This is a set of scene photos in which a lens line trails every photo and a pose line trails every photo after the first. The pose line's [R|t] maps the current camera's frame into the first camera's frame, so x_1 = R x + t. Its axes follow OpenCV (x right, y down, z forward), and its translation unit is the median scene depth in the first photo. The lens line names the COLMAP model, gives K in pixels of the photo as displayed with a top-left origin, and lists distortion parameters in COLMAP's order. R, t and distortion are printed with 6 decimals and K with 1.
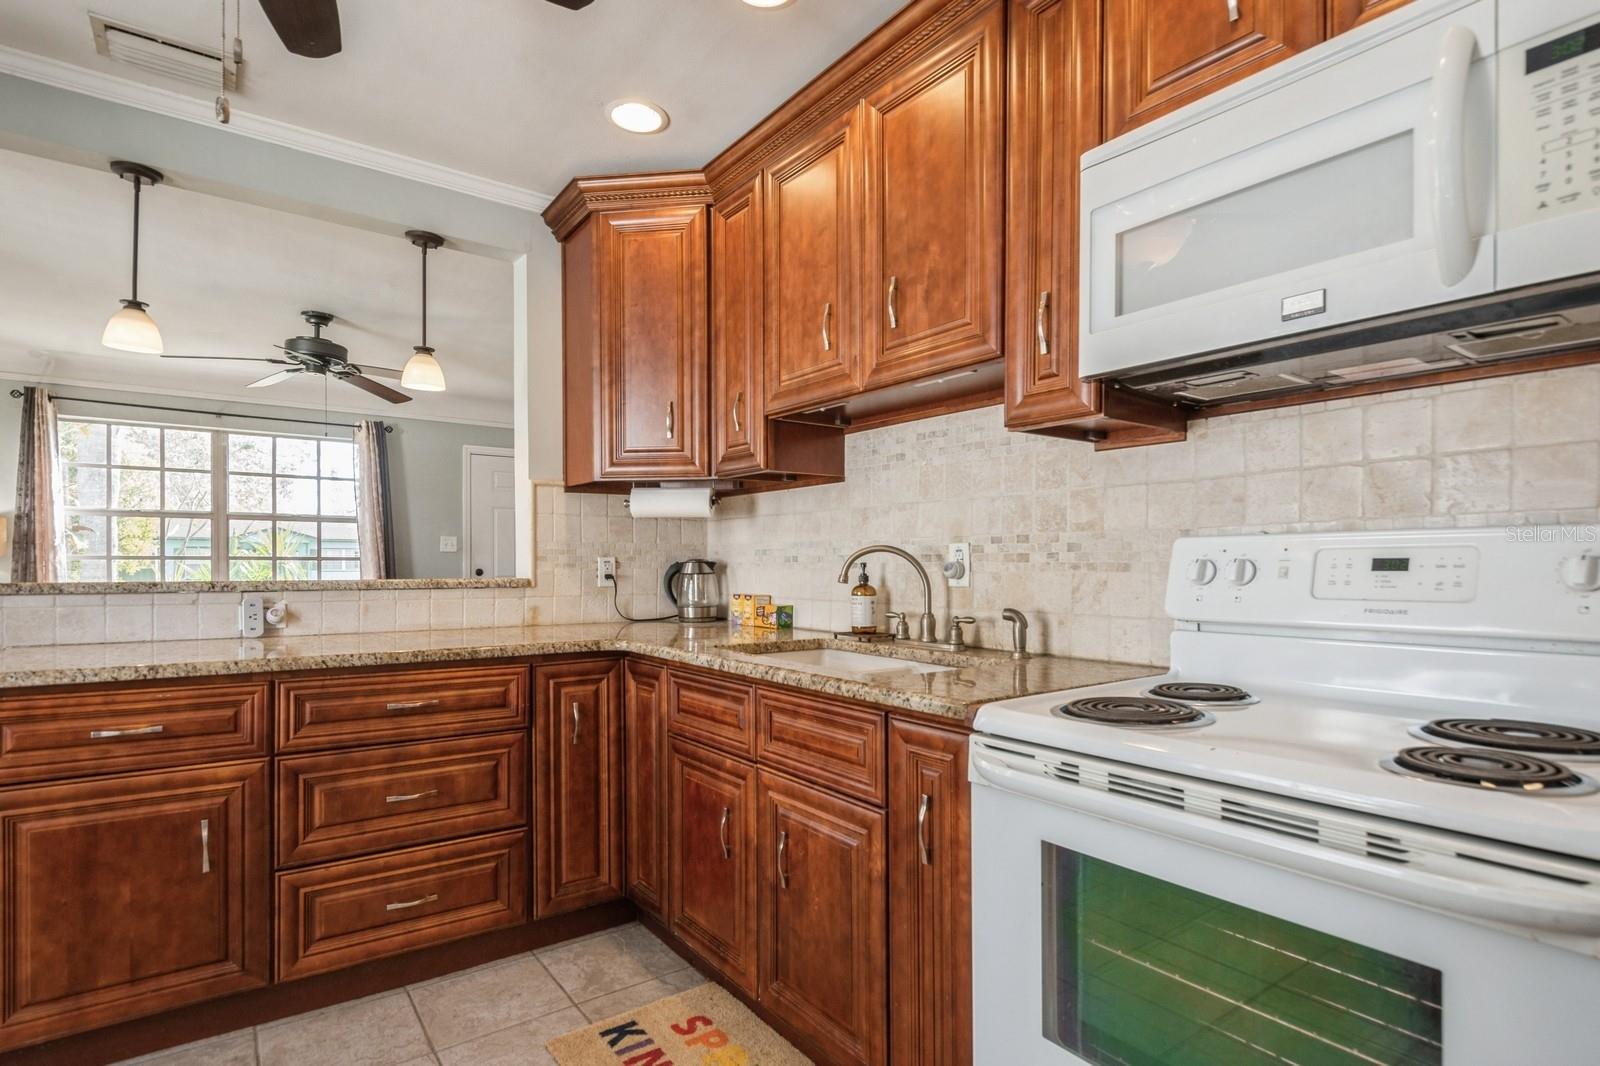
lens RADIAL K [[806.5, 0, 823.3], [0, 806.5, 569.2], [0, 0, 1]] dist [0.005754, -0.007471]
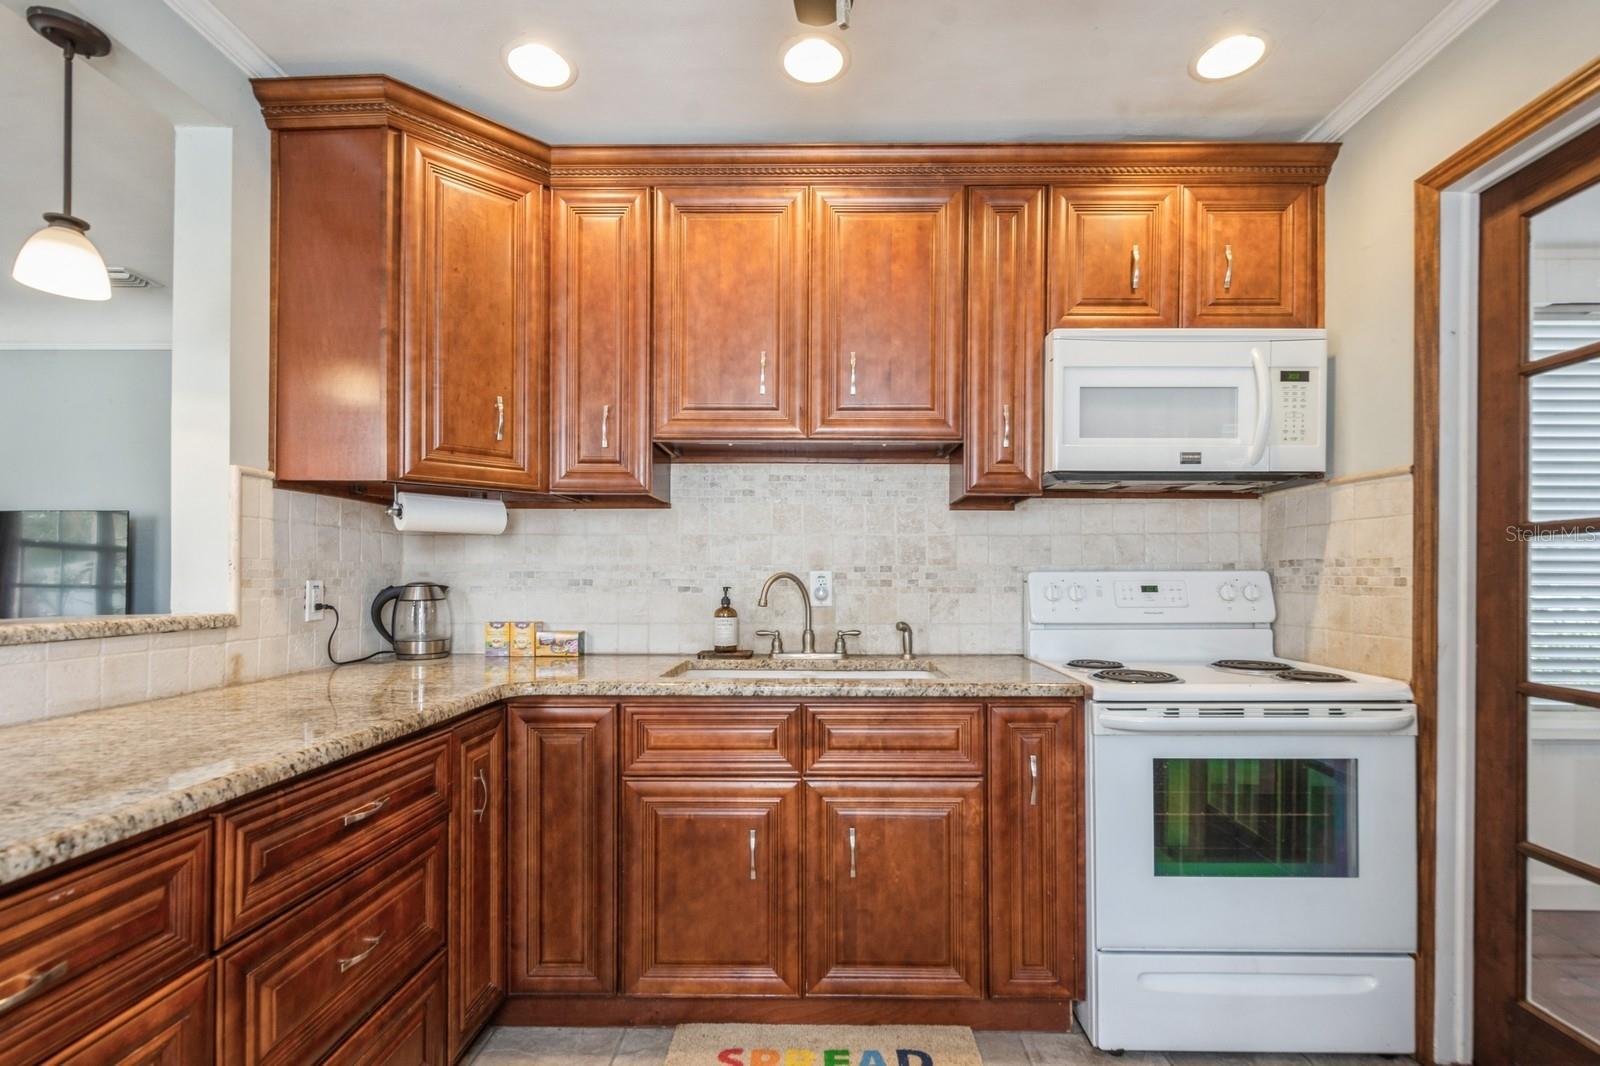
lens RADIAL K [[736.2, 0, 795.6], [0, 736.2, 577.3], [0, 0, 1]] dist [0.013625, -0.008553]
pose [[0.620548, 0.000369, 0.784168, -0.692547], [0.004907, 0.999978, -0.004353, -0.016782], [-0.784153, 0.006549, 0.620533, 0.317361]]
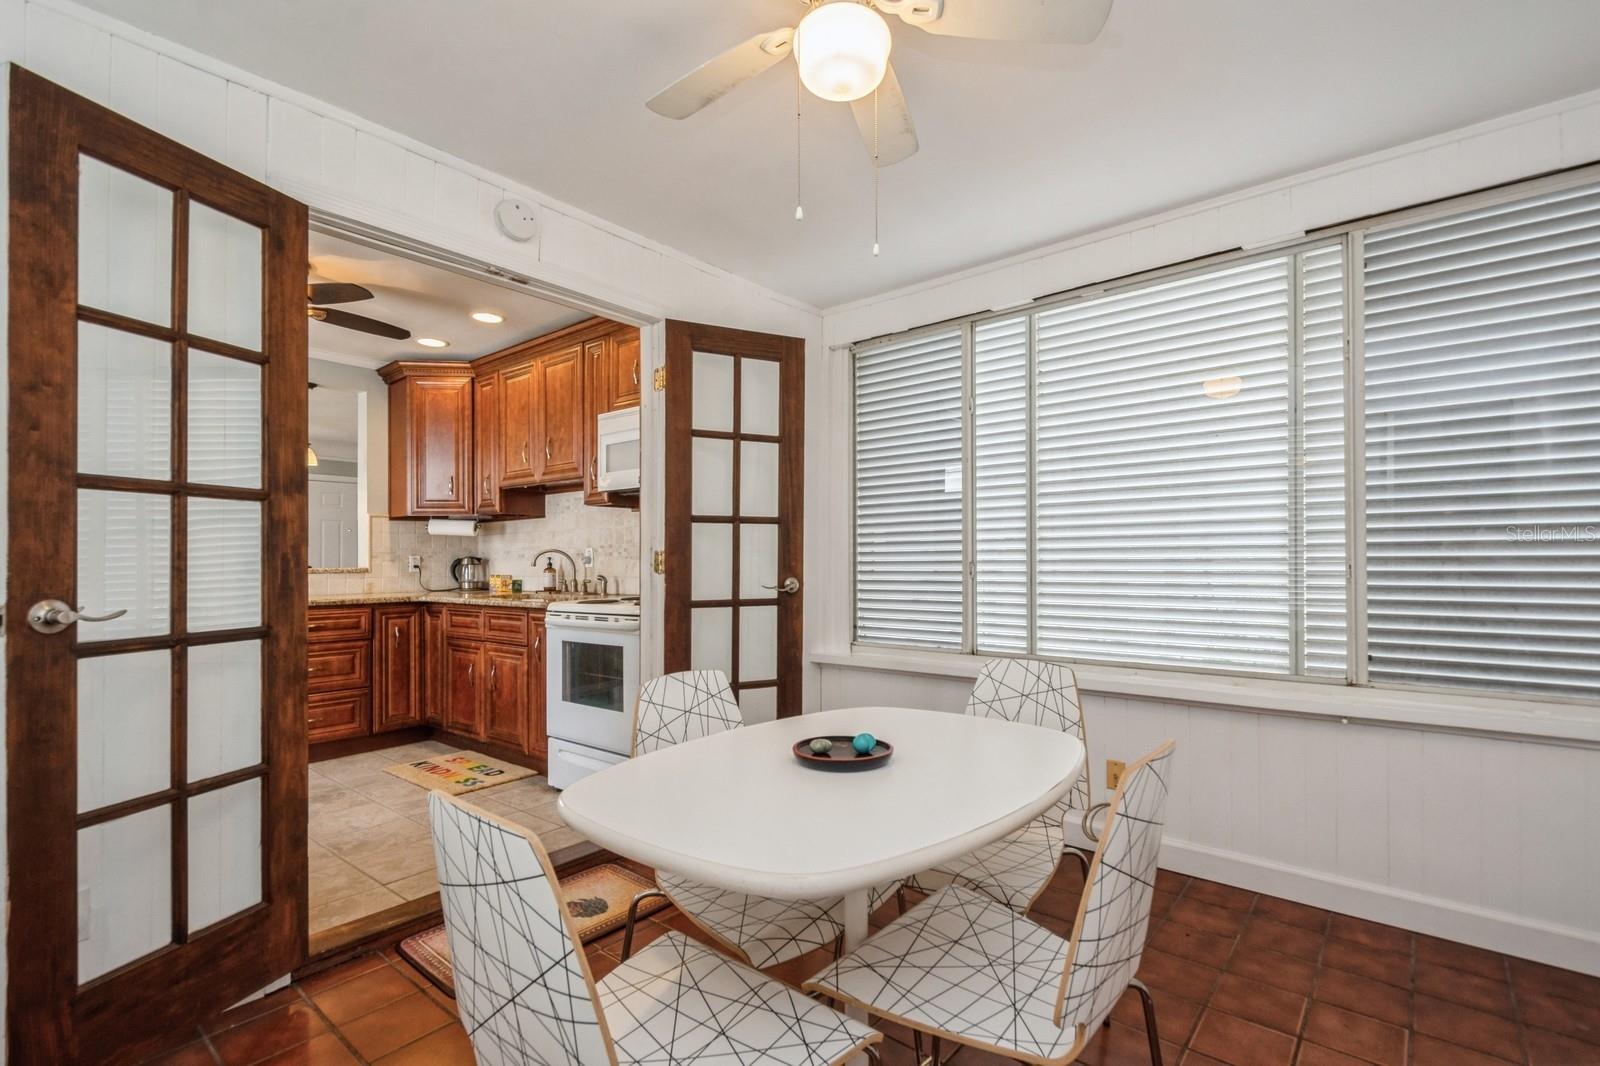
lens RADIAL K [[736.2, 0, 845.9], [0, 736.2, 544.0], [0, 0, 1]] dist [0.013625, -0.008553]
pose [[0.965634, -0.003980, 0.259874, 0.308017], [0.011579, 0.999549, -0.027718, 0.020696], [-0.259646, 0.029775, 0.965245, -1.117039]]
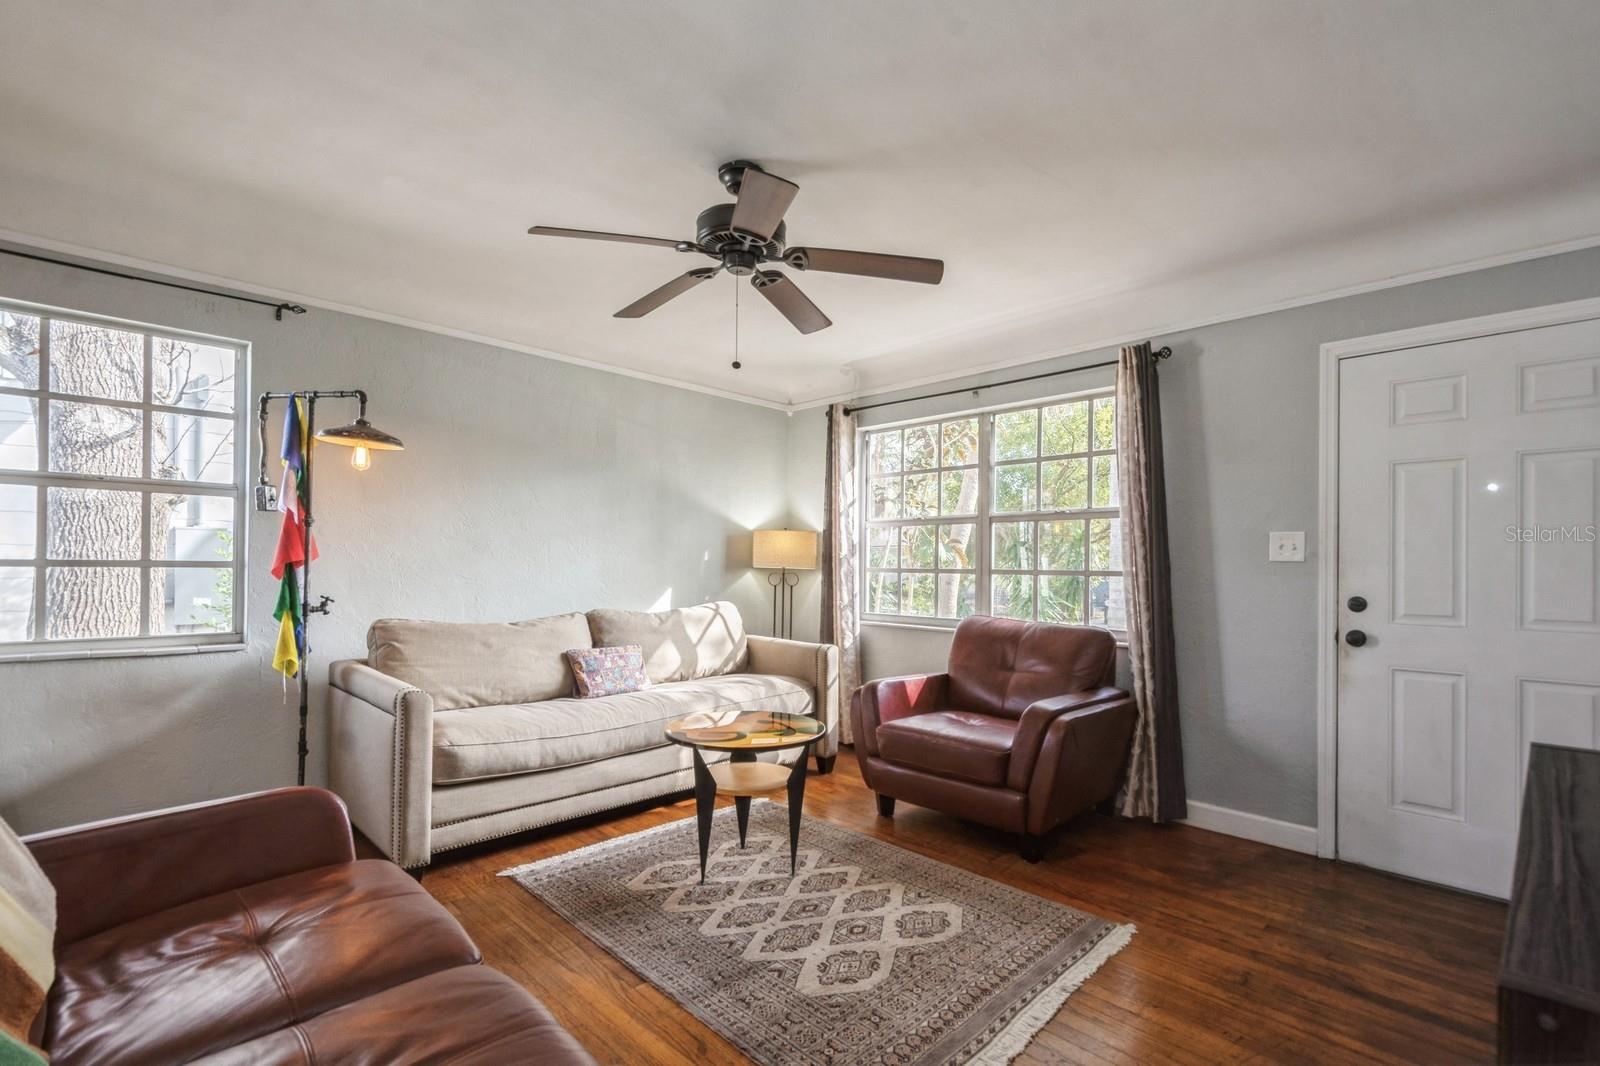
lens RADIAL K [[736.2, 0, 811.7], [0, 736.2, 548.2], [0, 0, 1]] dist [0.013625, -0.008553]
pose [[0.154252, -0.024656, -0.987724, -0.138948], [-0.015773, 0.999500, -0.027413, -0.035460], [0.987906, 0.019808, 0.153786, 1.828227]]
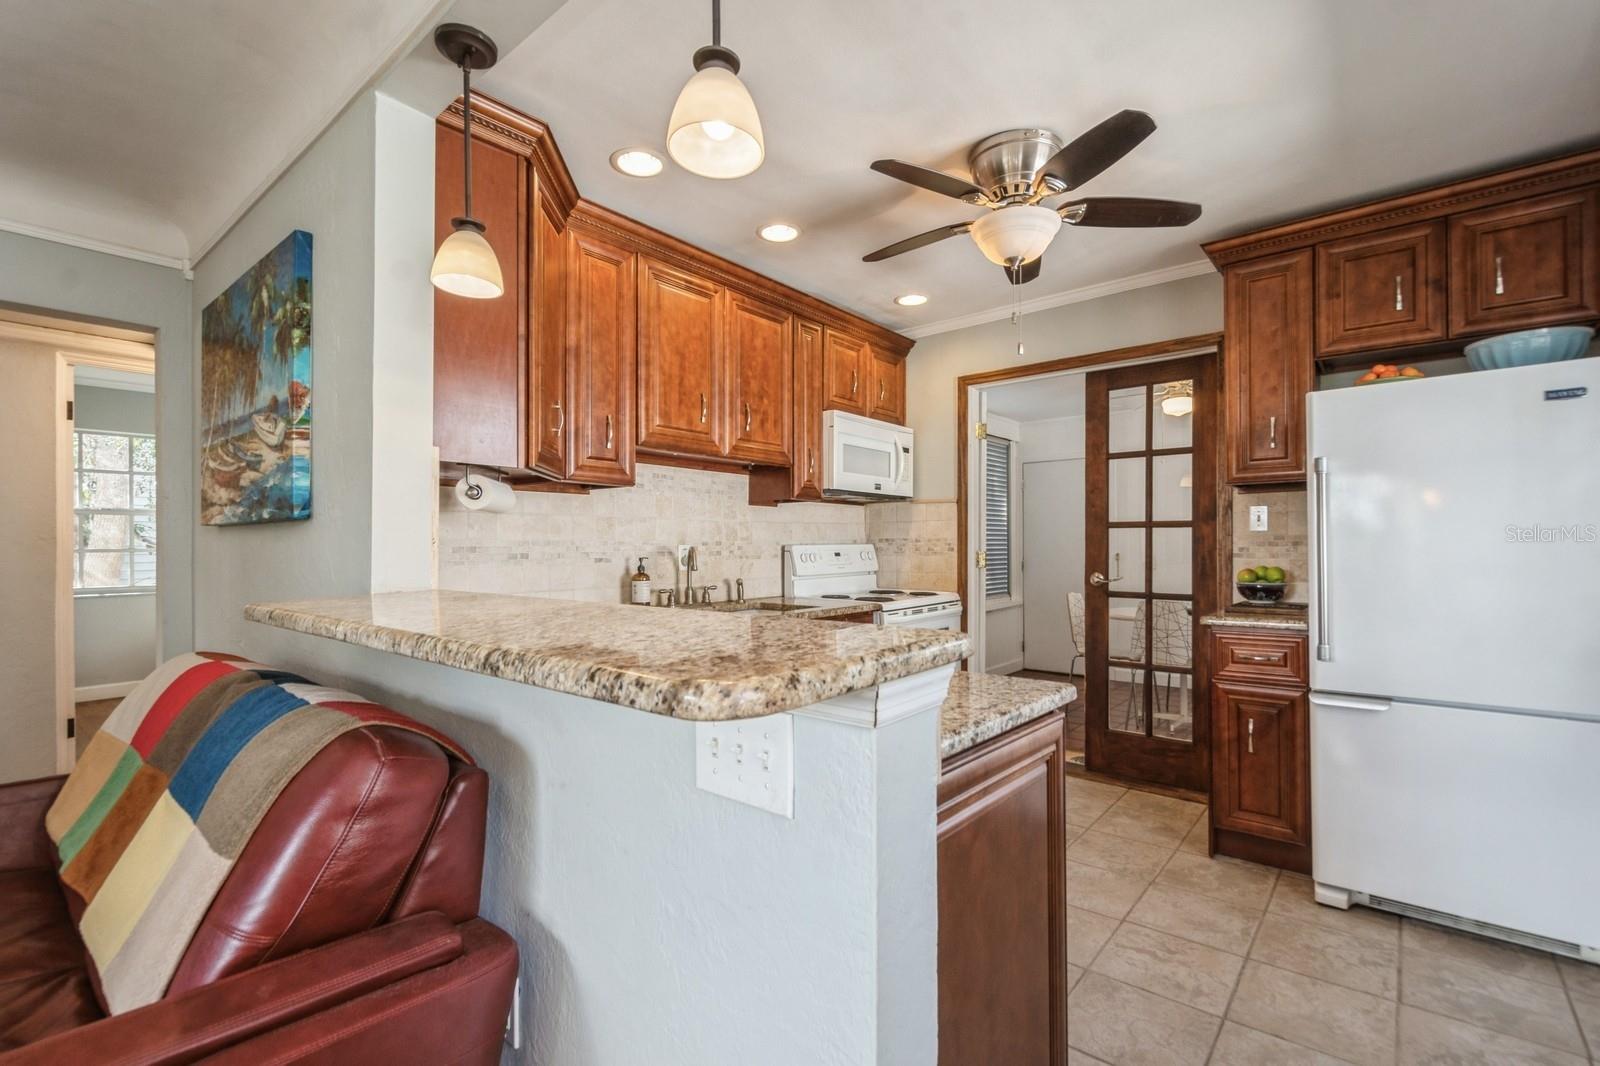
lens RADIAL K [[736.2, 0, 815.0], [0, 736.2, 545.1], [0, 0, 1]] dist [0.013625, -0.008553]
pose [[-0.247083, 0.000628, 0.968994, -1.323366], [0.011897, 0.999926, 0.002386, -0.030946], [-0.968921, 0.012117, -0.247072, 1.054877]]
